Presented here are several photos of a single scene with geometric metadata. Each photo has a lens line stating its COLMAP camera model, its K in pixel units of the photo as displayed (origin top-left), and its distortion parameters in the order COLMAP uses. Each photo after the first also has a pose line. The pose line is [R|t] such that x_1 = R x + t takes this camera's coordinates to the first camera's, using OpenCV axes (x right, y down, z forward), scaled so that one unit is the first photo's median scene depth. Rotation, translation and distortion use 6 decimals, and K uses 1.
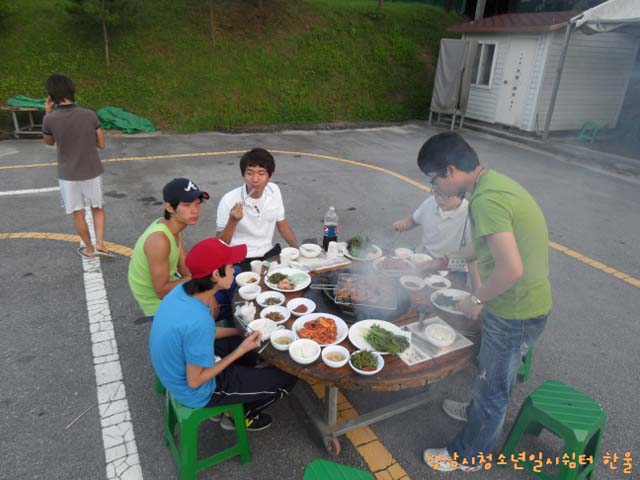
lens RADIAL K [[457.7, 0, 320.0], [0, 457.7, 240.0], [0, 0, 1]] dist [0.008242, -0.009583]
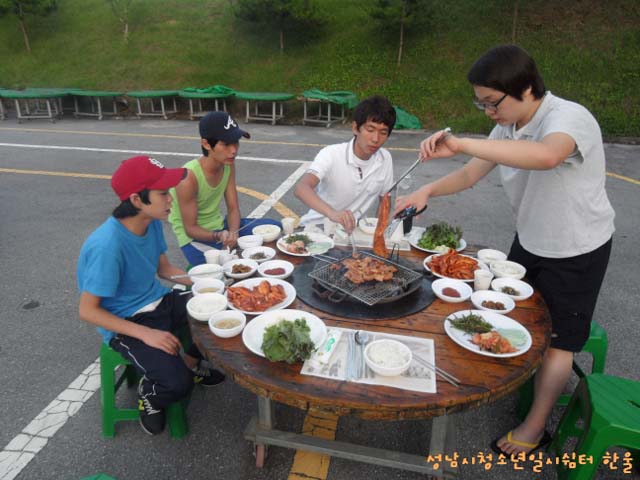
lens RADIAL K [[457.7, 0, 320.0], [0, 457.7, 240.0], [0, 0, 1]] dist [0.008242, -0.009583]
pose [[0.778280, 0.209124, -0.592071, 0.106654], [-0.232578, 0.971853, 0.037540, 0.010822], [0.583256, 0.108486, 0.805011, 0.087905]]
